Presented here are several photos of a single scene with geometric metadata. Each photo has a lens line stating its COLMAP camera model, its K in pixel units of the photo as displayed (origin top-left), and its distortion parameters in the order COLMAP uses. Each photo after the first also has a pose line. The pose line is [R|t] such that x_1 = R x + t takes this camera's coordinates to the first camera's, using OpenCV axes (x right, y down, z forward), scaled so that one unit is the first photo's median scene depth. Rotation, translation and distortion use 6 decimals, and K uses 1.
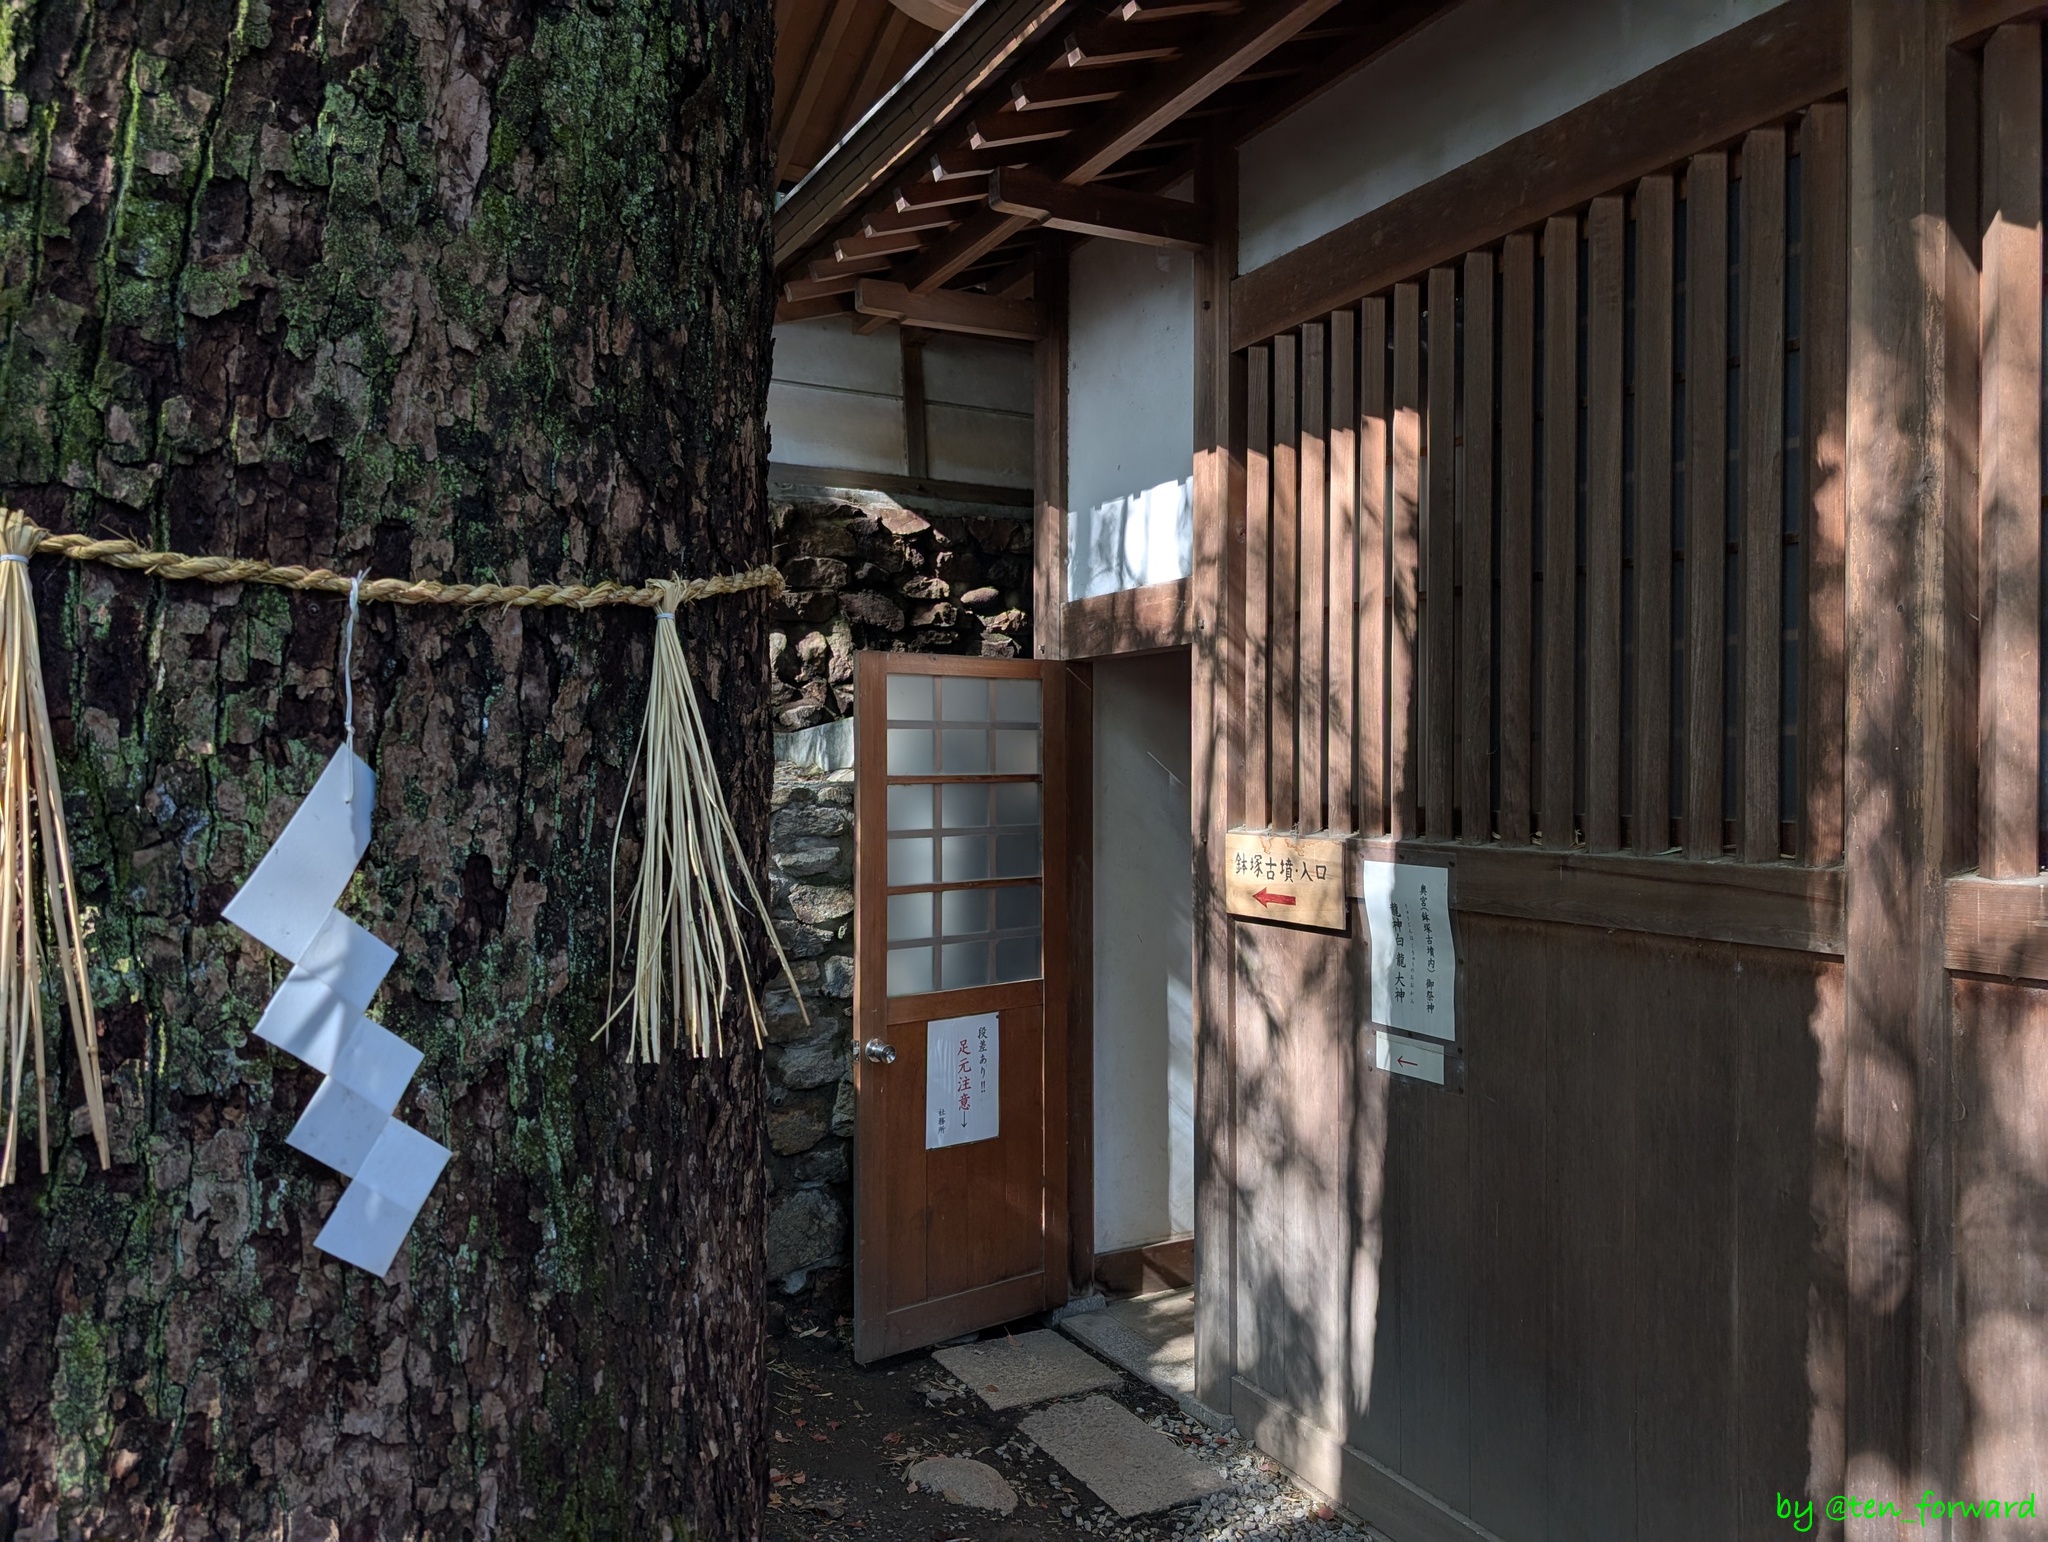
lens RADIAL K [[1436.2, 0, 1024.0], [0, 1436.2, 771.0], [0, 0, 1]] dist [0.001287, -0.001342]
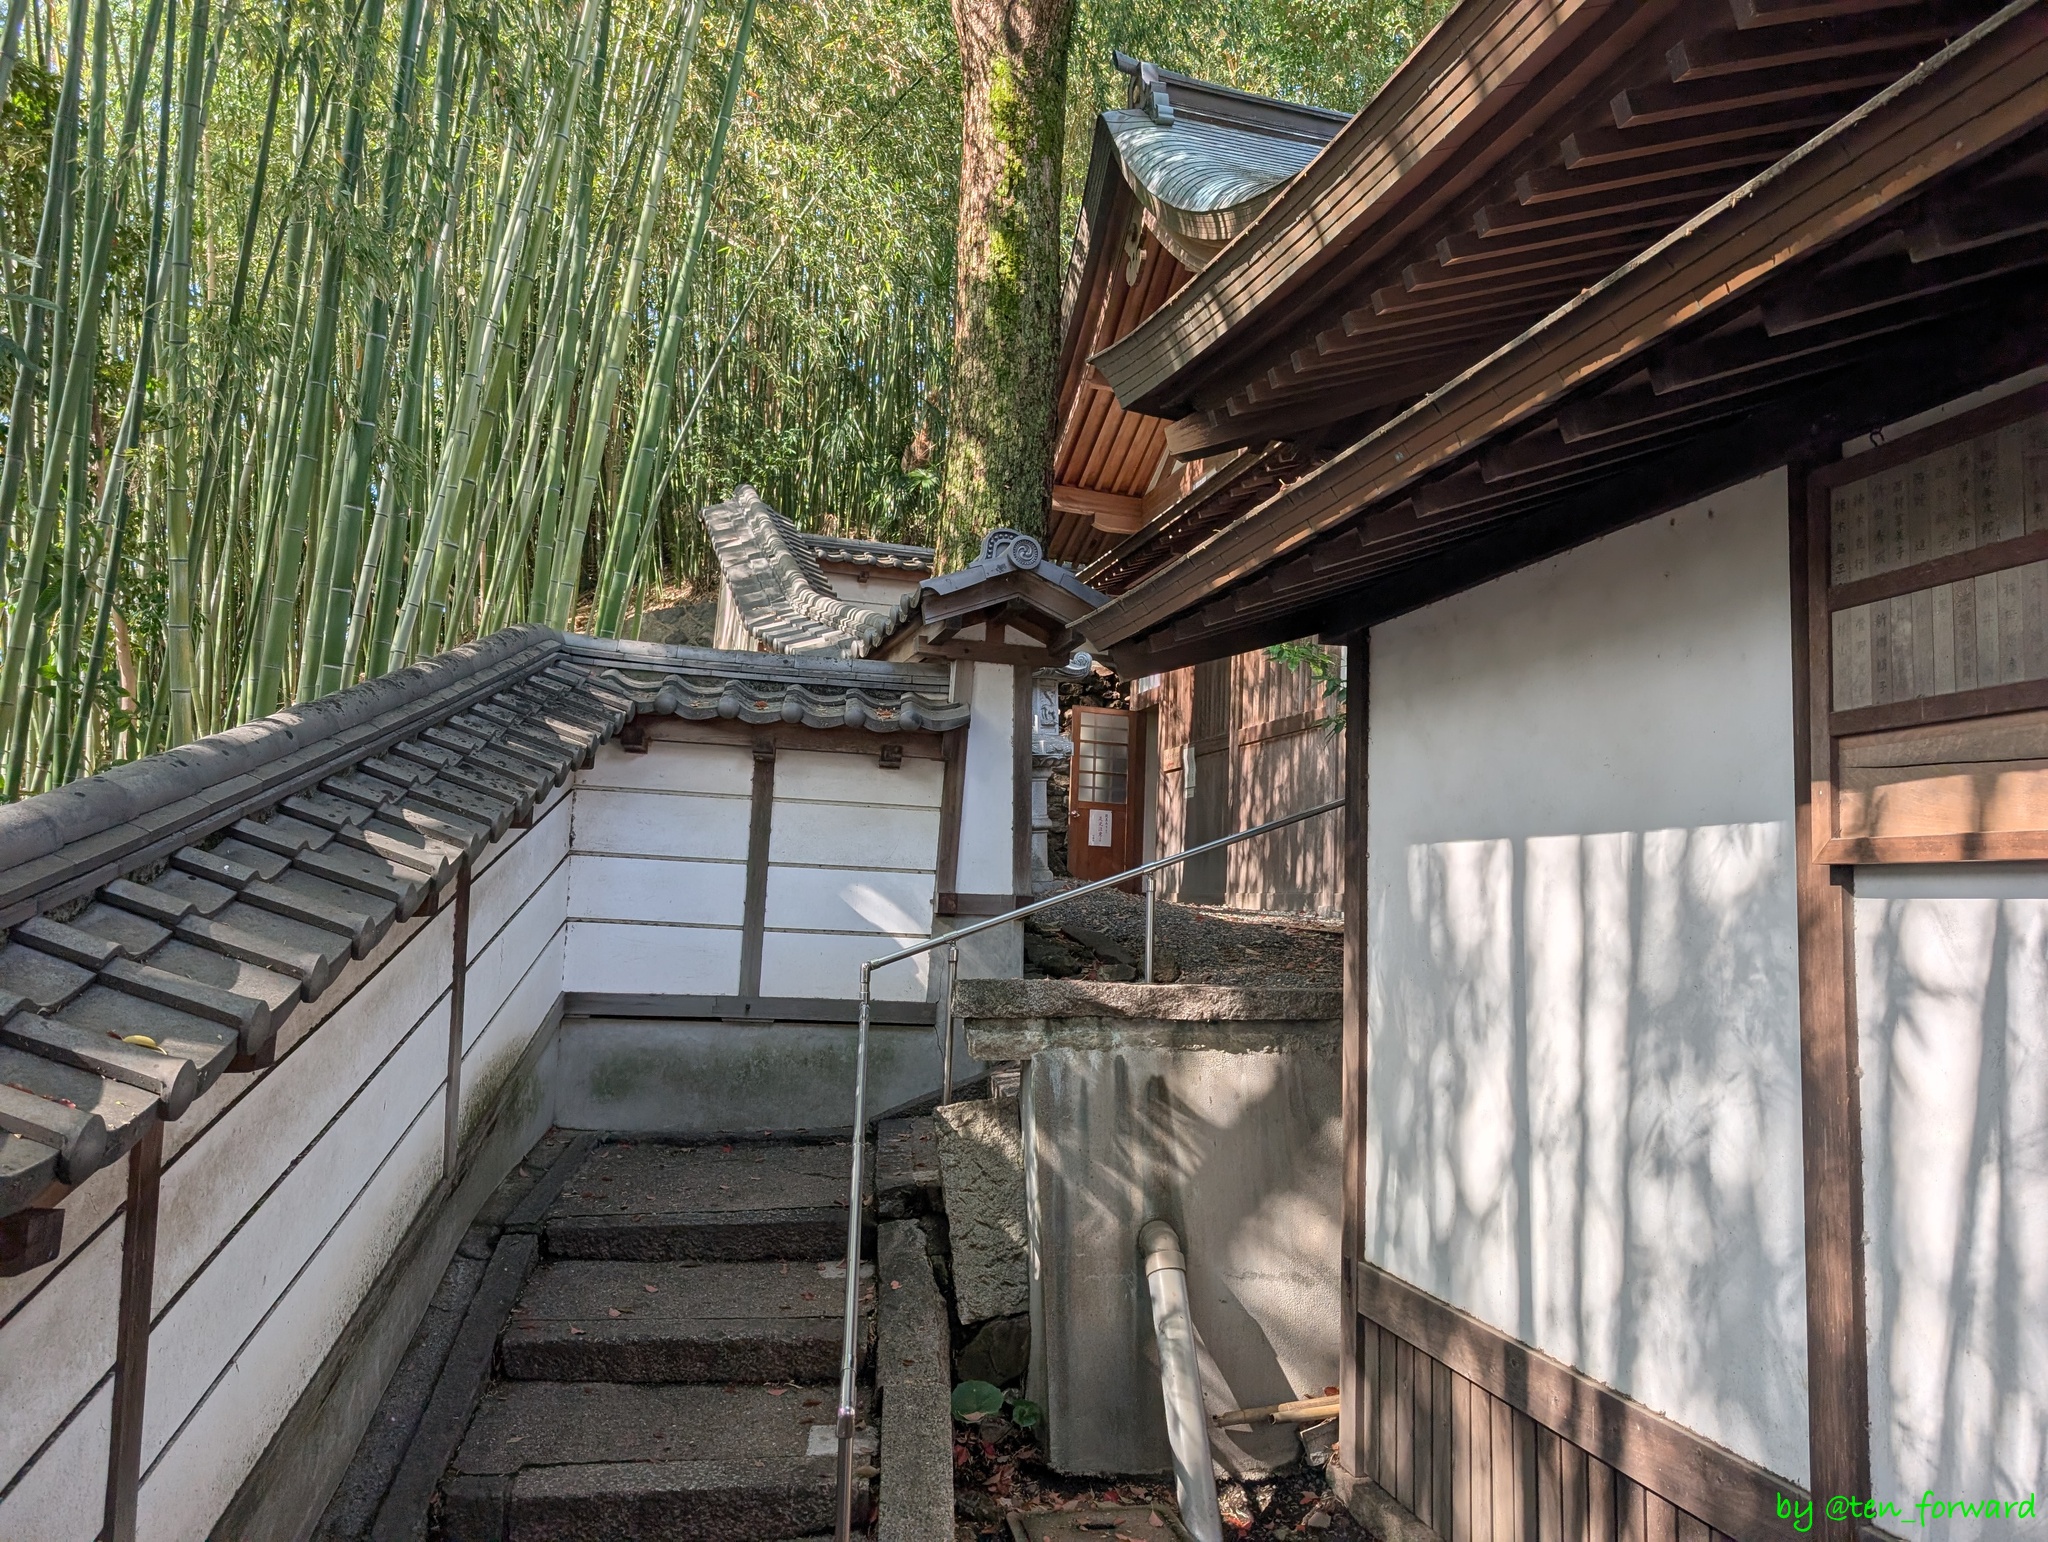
lens RADIAL K [[1436.2, 0, 1024.0], [0, 1436.2, 771.0], [0, 0, 1]] dist [0.001287, -0.001342]
pose [[0.975122, 0.017783, -0.220955, 0.569200], [-0.039305, 0.994853, -0.093395, 0.424375], [0.218157, 0.099756, 0.970802, -2.560504]]
